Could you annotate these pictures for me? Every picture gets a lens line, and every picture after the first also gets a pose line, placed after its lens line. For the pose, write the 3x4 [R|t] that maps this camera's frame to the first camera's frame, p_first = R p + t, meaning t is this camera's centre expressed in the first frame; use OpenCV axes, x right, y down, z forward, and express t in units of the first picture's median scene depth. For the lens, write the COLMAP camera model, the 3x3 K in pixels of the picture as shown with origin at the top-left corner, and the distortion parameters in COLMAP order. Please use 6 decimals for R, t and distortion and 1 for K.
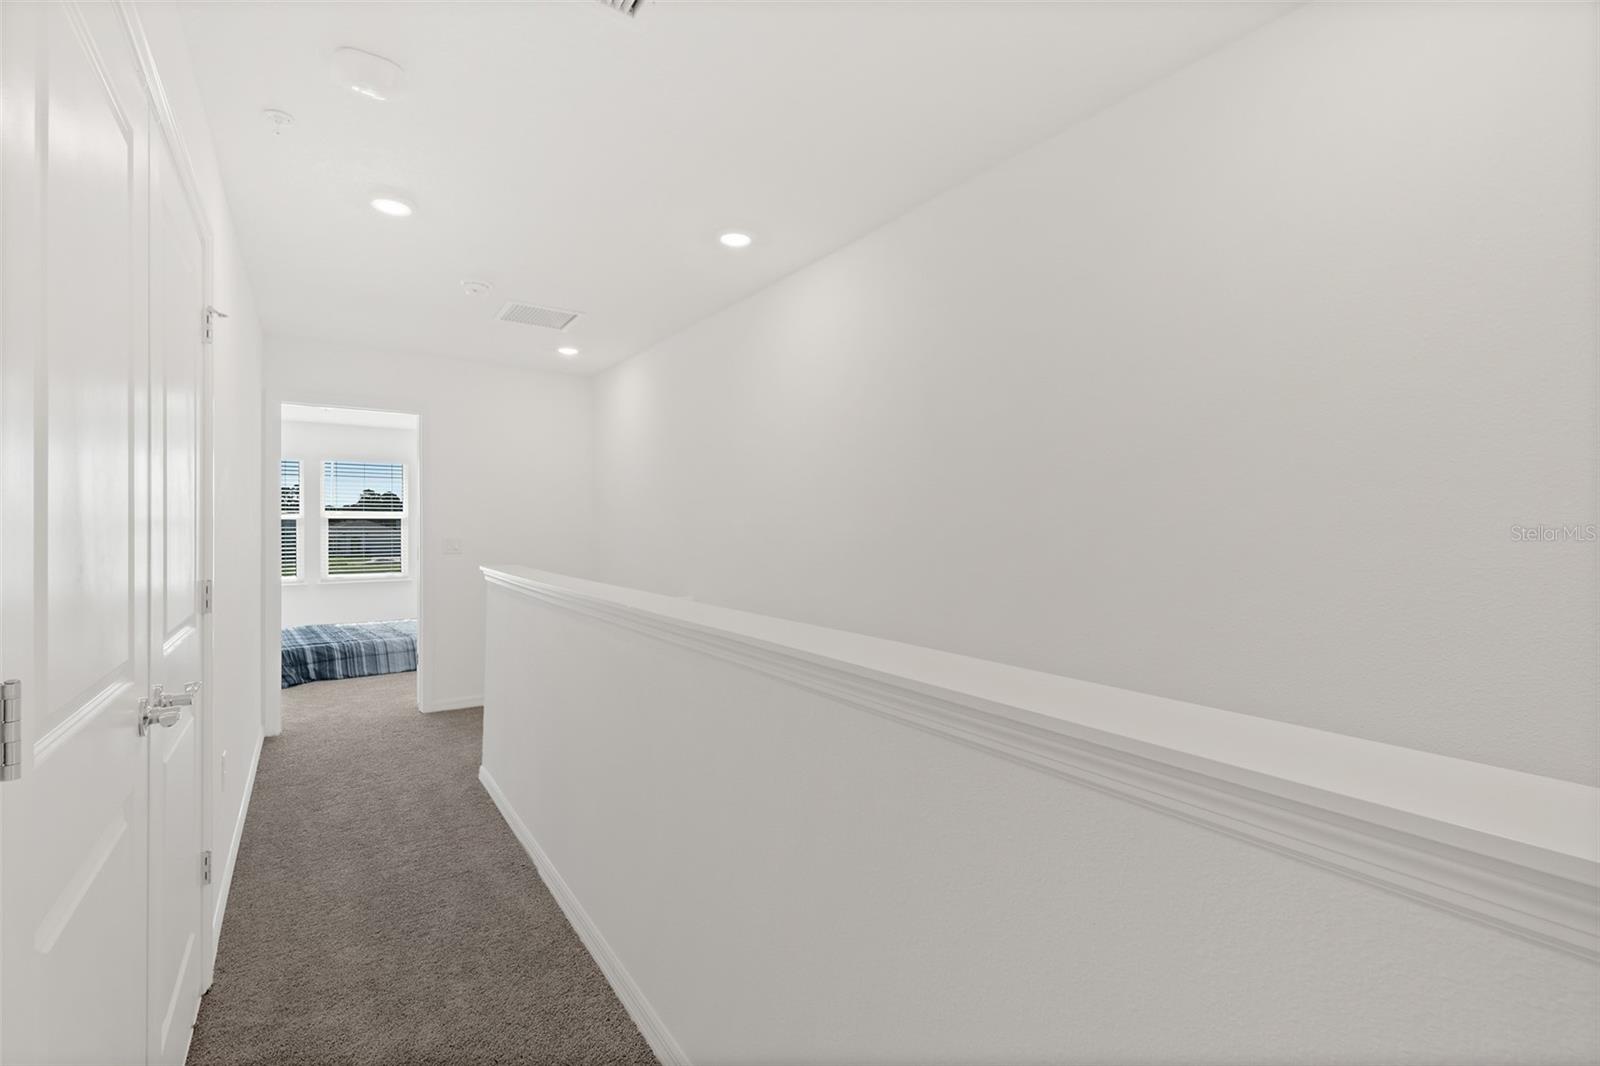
lens RADIAL K [[695.7, 0, 800.0], [0, 695.7, 533.0], [0, 0, 1]] dist [0.001373, 0.000395]
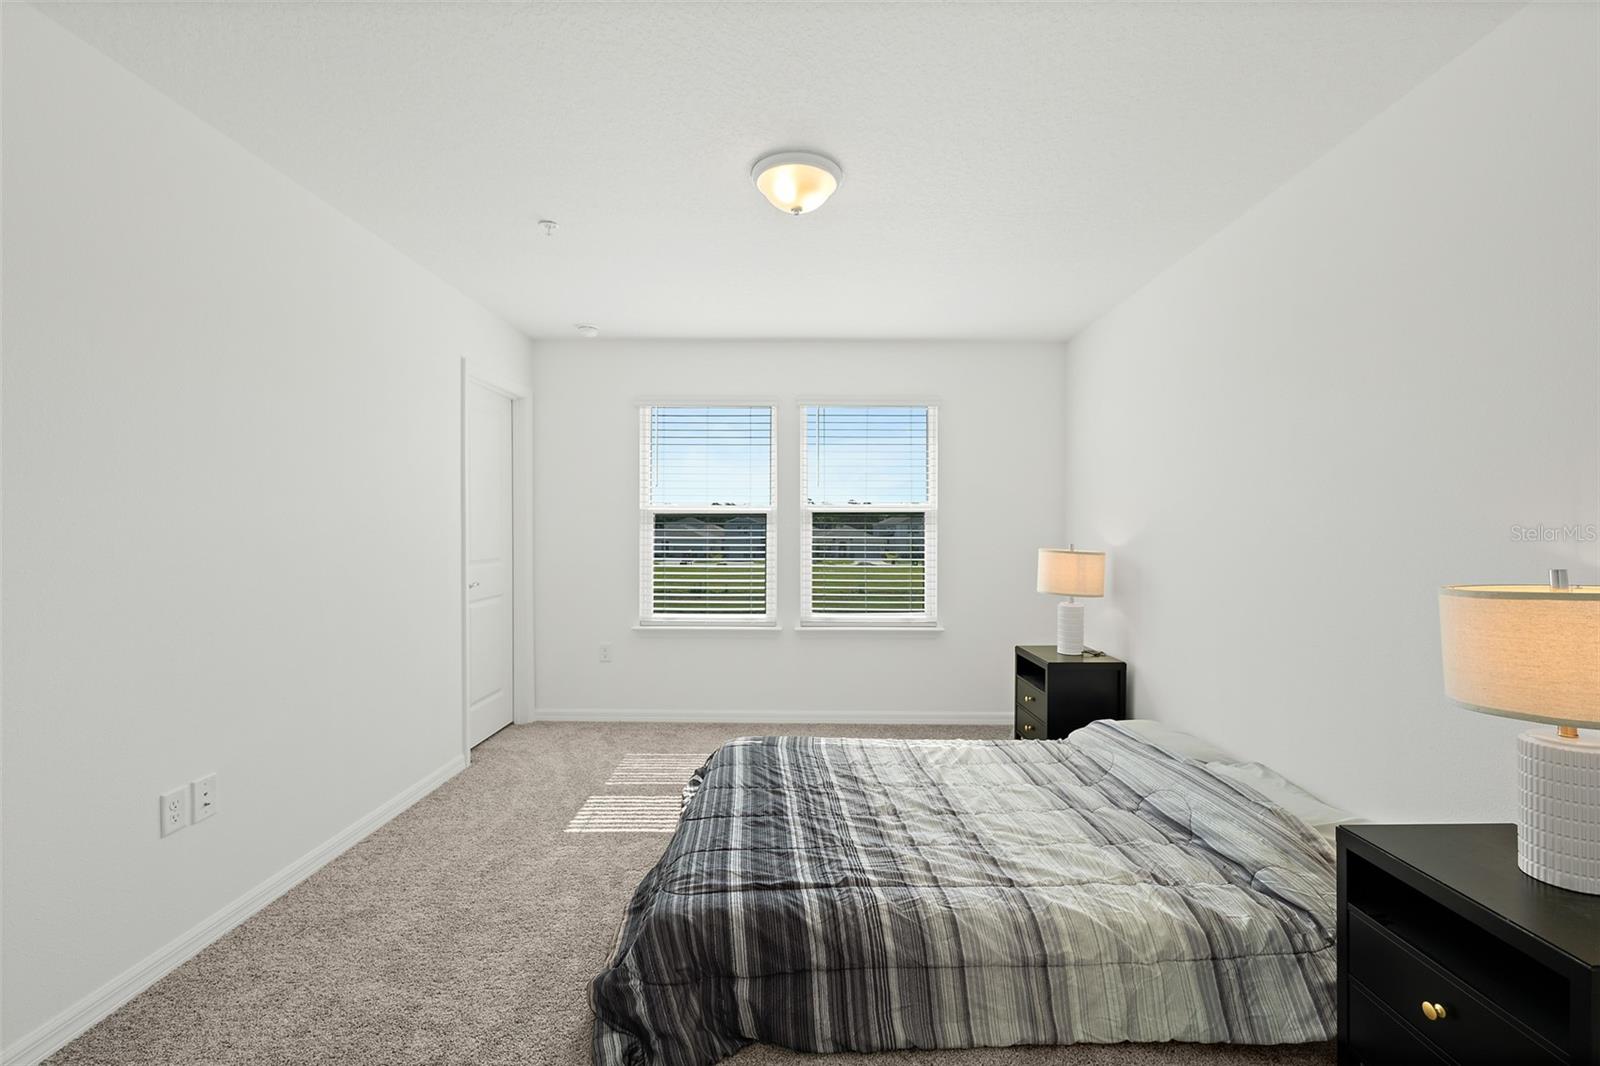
lens RADIAL K [[695.7, 0, 800.0], [0, 695.7, 533.0], [0, 0, 1]] dist [0.001373, 0.000395]
pose [[0.807009, 0.000667, -0.590539, -0.487487], [-0.001947, 0.999997, -0.001531, -0.004586], [0.590536, 0.002385, 0.807008, 0.743913]]
